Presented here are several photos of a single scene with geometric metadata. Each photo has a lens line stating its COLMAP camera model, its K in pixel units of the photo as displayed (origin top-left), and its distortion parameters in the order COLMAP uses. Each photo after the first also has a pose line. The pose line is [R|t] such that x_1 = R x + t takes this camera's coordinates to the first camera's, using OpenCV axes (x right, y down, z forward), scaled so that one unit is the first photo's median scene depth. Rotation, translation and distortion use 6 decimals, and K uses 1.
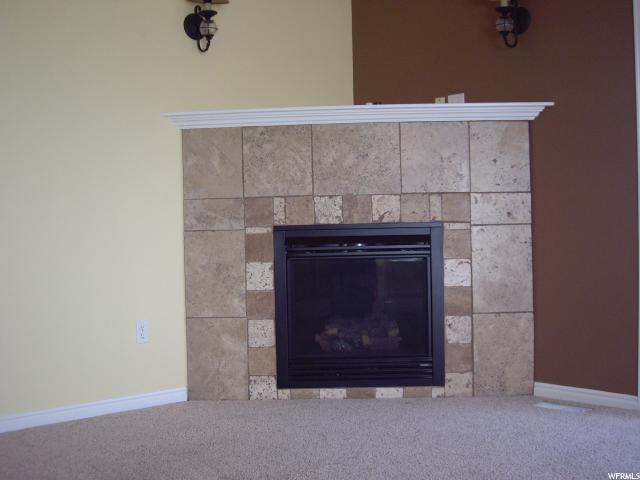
lens RADIAL K [[845.2, 0, 319.6], [0, 845.2, 240.2], [0, 0, 1]] dist [-0.128268, 0.000000]
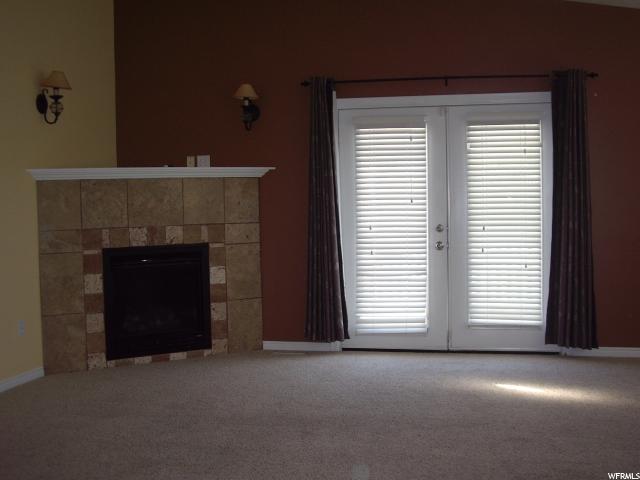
lens RADIAL K [[845.2, 0, 319.4], [0, 845.2, 240.7], [0, 0, 1]] dist [-0.128268, 0.000000]
pose [[0.829145, -0.025741, 0.558440, -0.548337], [0.004467, 0.999213, 0.039426, -0.085472], [-0.559015, -0.030195, 0.828607, -0.395415]]
